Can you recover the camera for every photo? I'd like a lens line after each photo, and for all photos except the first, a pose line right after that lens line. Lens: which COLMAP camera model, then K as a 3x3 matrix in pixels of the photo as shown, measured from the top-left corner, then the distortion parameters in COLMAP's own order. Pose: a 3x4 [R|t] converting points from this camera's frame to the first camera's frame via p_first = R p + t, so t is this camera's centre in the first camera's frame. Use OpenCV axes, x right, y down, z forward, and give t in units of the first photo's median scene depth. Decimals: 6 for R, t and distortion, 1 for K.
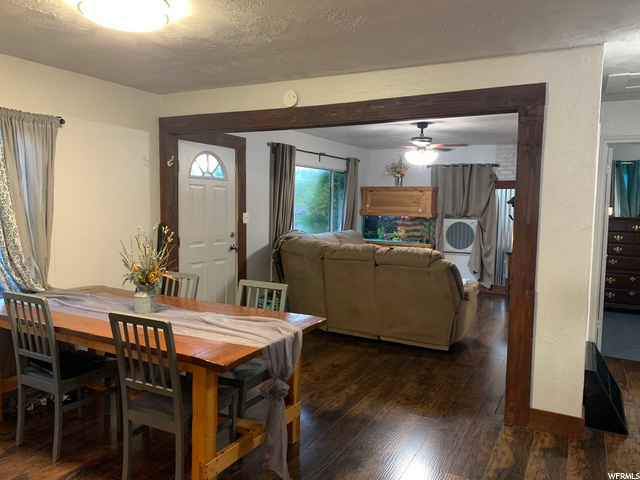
lens RADIAL K [[489.0, 0, 319.9], [0, 489.0, 239.4], [0, 0, 1]] dist [0.015688, -0.015057]
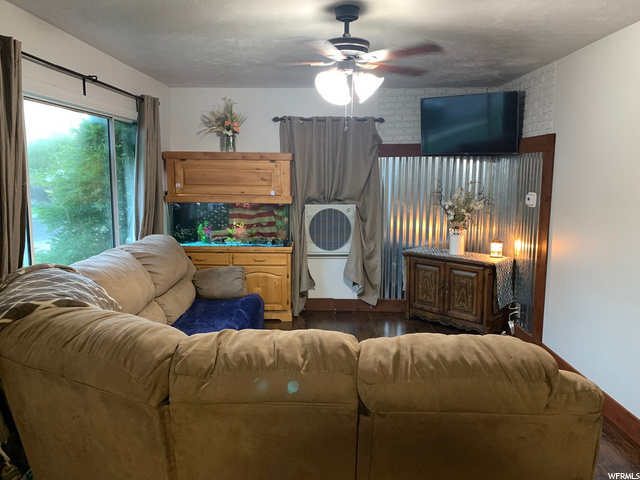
lens RADIAL K [[489.0, 0, 319.8], [0, 489.0, 242.5], [0, 0, 1]] dist [0.015688, -0.015057]
pose [[0.885392, -0.077690, 0.458308, -0.023703], [0.043042, 0.995401, 0.085582, -0.046790], [-0.462849, -0.056047, 0.884664, 0.434379]]
